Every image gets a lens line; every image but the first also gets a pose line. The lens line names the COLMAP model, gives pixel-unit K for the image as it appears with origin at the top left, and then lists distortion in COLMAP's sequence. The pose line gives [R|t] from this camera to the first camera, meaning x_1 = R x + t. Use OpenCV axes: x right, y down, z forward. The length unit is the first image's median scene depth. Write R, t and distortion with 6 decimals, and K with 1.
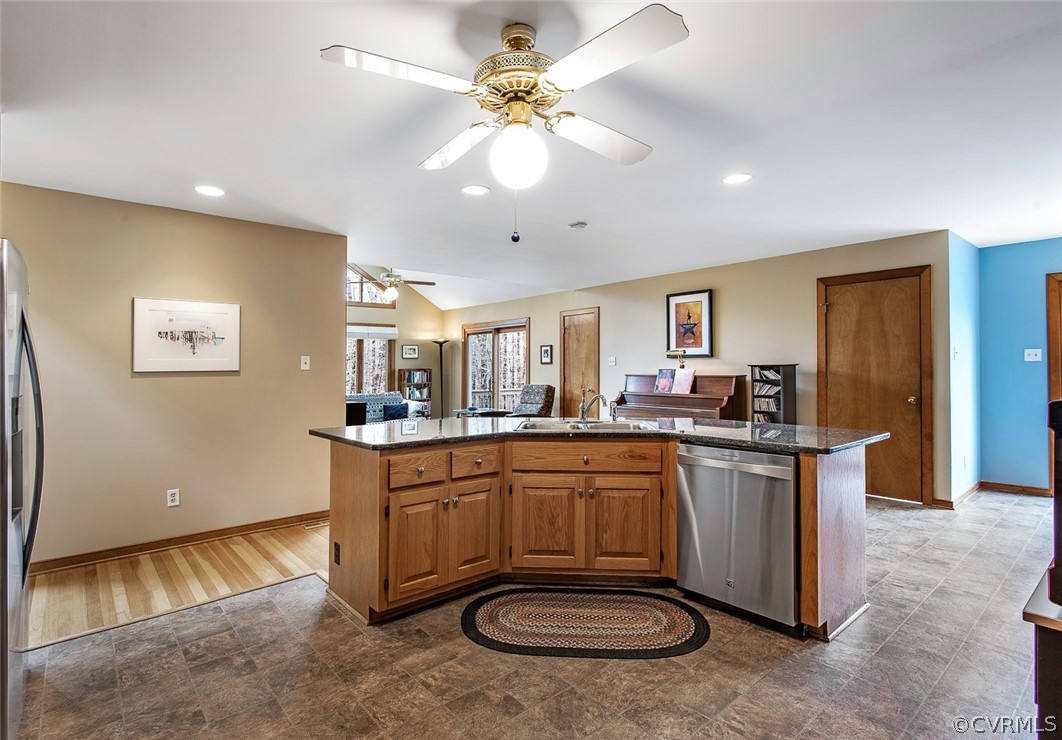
lens RADIAL K [[539.9, 0, 529.0], [0, 539.9, 345.3], [0, 0, 1]] dist [0.002622, 0.000032]
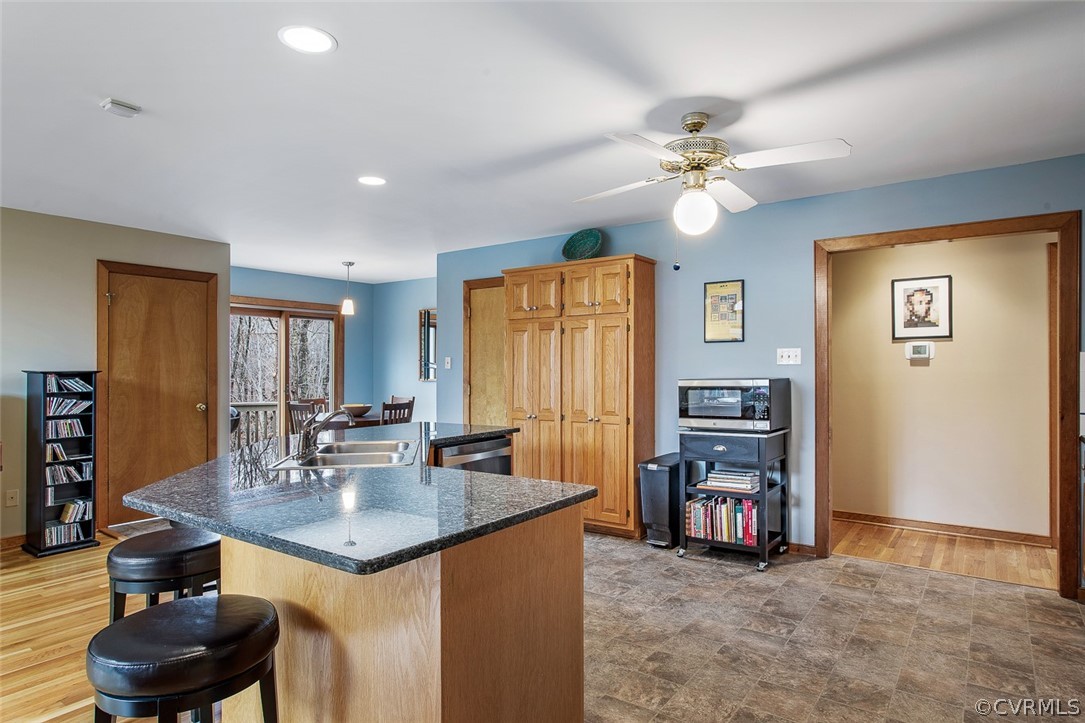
lens RADIAL K [[632.6, 0, 541.7], [0, 632.6, 361.7], [0, 0, 1]] dist [-0.009130, -0.000335]
pose [[-0.246348, 0.017344, 0.969026, -0.515428], [-0.030630, 0.999201, -0.025671, 0.027035], [-0.968697, -0.036006, -0.245620, 0.631808]]
